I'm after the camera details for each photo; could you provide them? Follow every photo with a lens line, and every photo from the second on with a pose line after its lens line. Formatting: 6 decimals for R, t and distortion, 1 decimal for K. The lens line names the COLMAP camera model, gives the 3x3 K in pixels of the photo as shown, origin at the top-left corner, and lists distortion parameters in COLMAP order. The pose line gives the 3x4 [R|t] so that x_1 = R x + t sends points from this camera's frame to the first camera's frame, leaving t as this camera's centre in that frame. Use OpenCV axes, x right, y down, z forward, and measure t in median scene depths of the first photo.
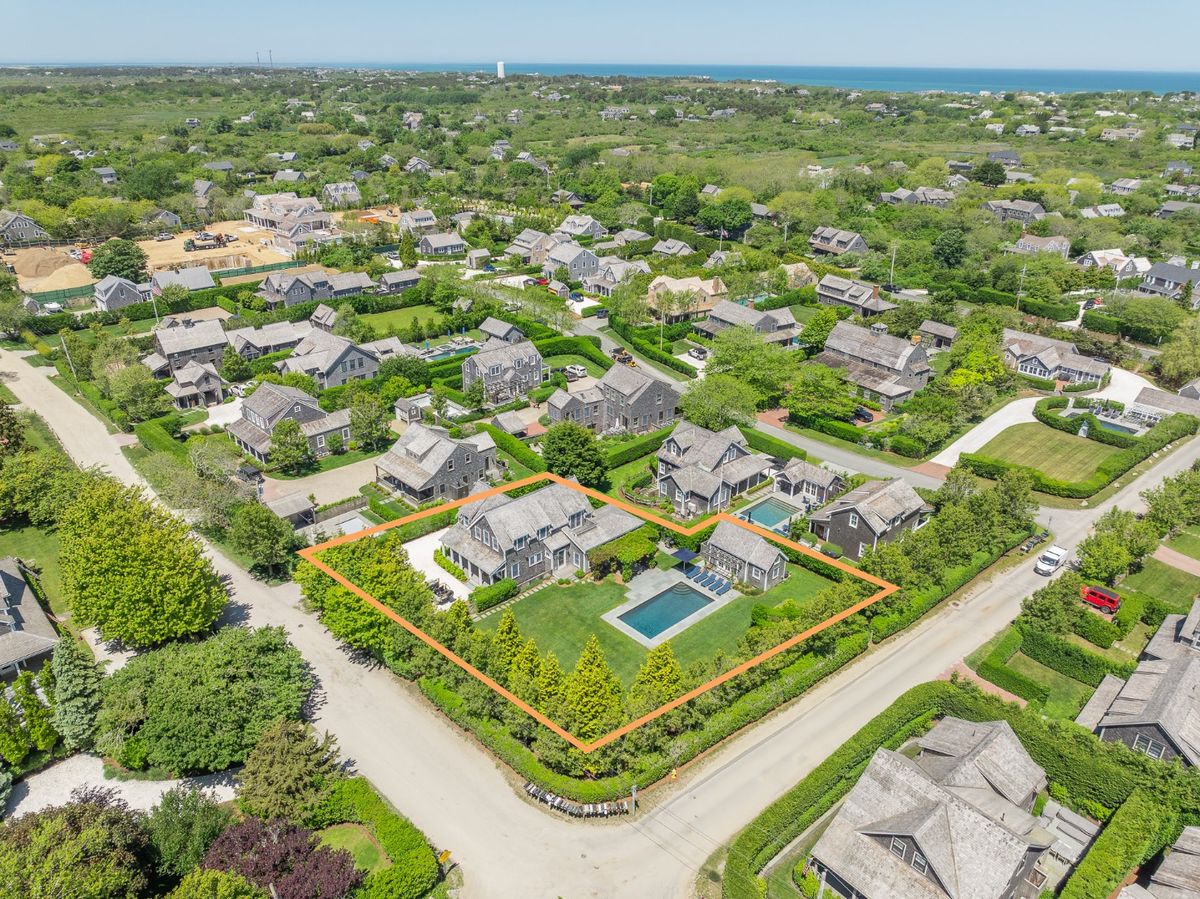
lens RADIAL K [[840.8, 0, 600.0], [0, 840.8, 449.5], [0, 0, 1]] dist [-0.023717, 0.007772]
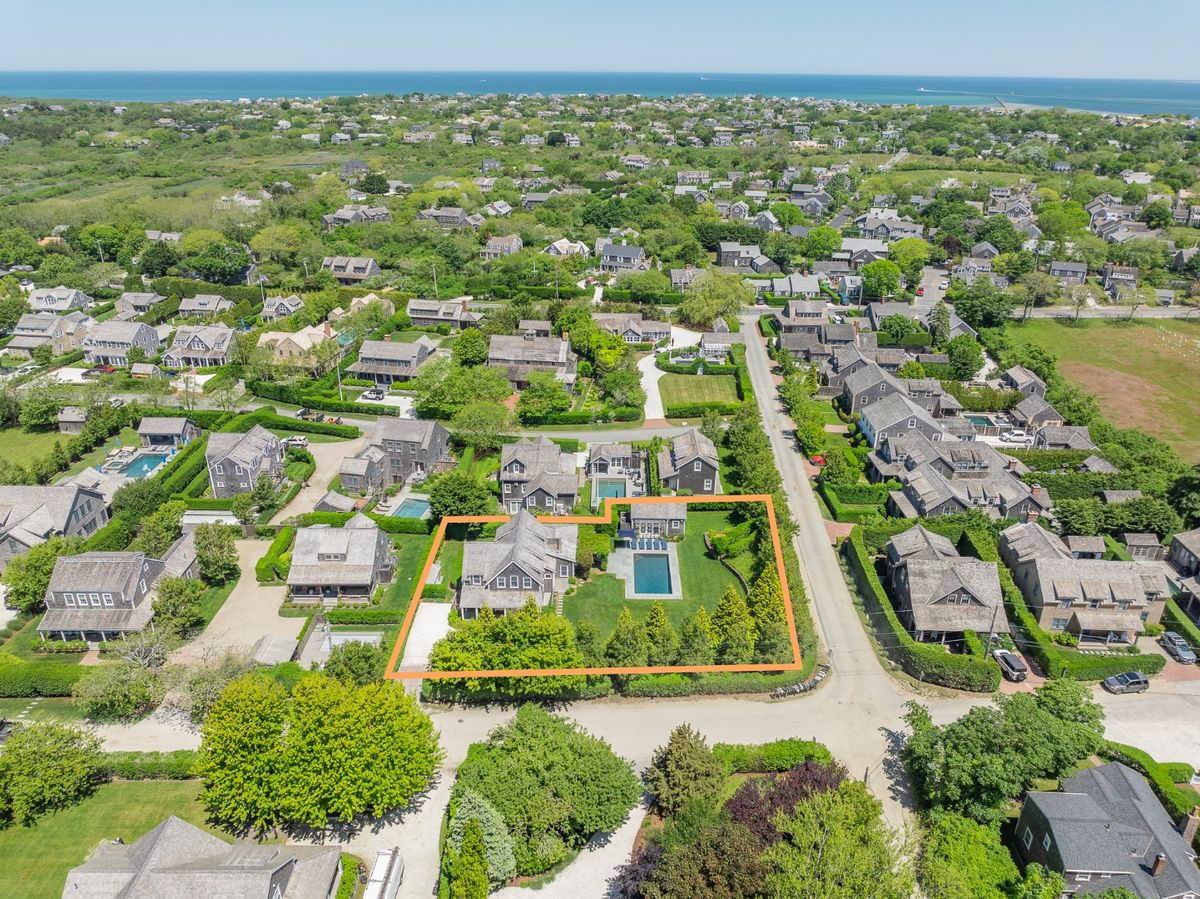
lens RADIAL K [[845.7, 0, 600.0], [0, 845.7, 449.5], [0, 0, 1]] dist [-0.003911, -0.000888]
pose [[0.691101, -0.300667, 0.657250, -0.469760], [0.304927, 0.945765, 0.112020, -0.095858], [-0.655285, 0.122996, 0.745301, 0.044344]]
